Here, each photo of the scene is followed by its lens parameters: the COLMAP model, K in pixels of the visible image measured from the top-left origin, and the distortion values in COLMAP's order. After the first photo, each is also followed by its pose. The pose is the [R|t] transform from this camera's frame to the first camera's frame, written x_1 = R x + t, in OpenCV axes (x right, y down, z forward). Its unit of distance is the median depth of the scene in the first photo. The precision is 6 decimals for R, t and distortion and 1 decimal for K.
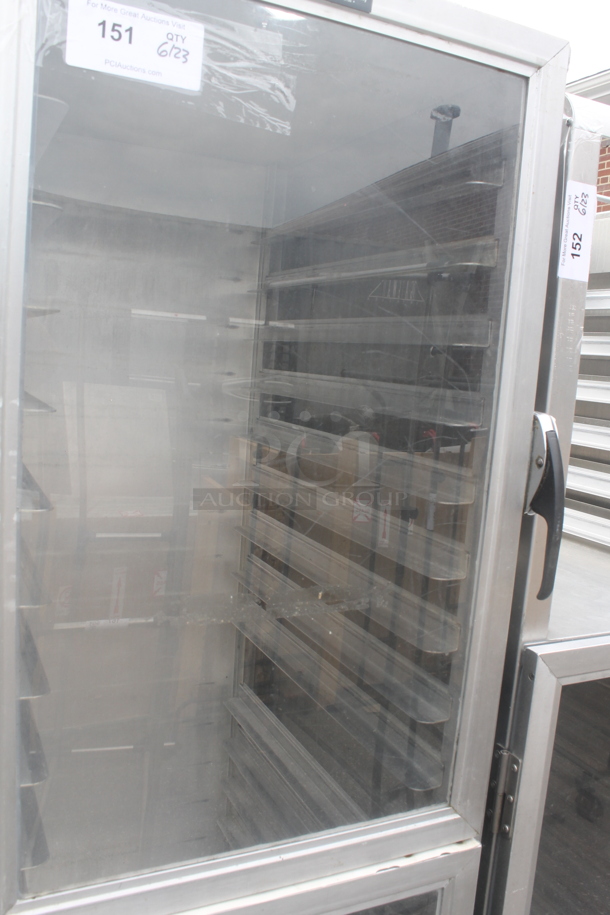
lens RADIAL K [[774.6, 0, 307.7], [0, 774.6, 450.3], [0, 0, 1]] dist [-0.167488, 0.137126]
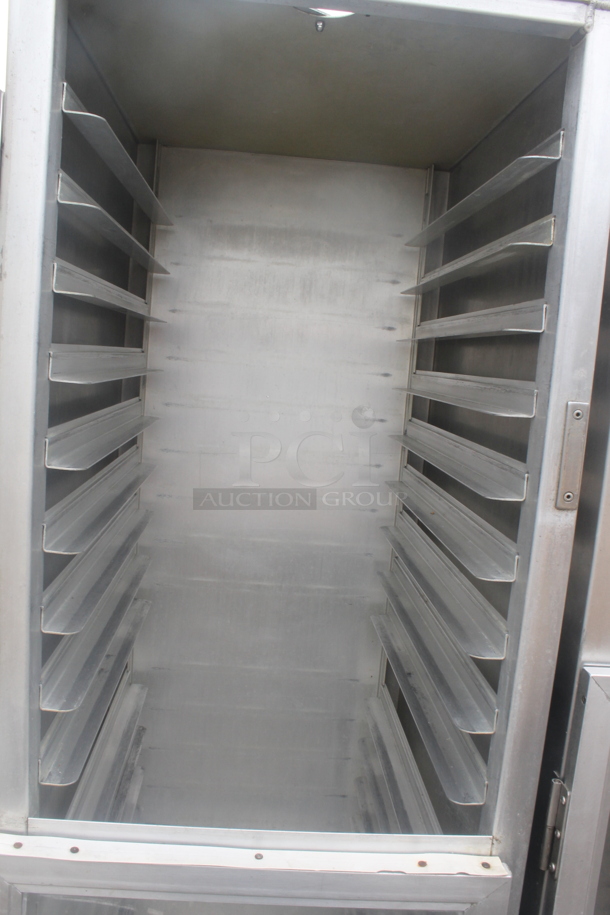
lens RADIAL K [[774.6, 0, 307.7], [0, 774.6, 450.3], [0, 0, 1]] dist [-0.167488, 0.137126]
pose [[0.928202, 0.045980, -0.369225, 0.298981], [-0.056136, 0.998282, -0.016803, 0.036799], [0.367818, 0.036323, 0.929188, 0.042212]]
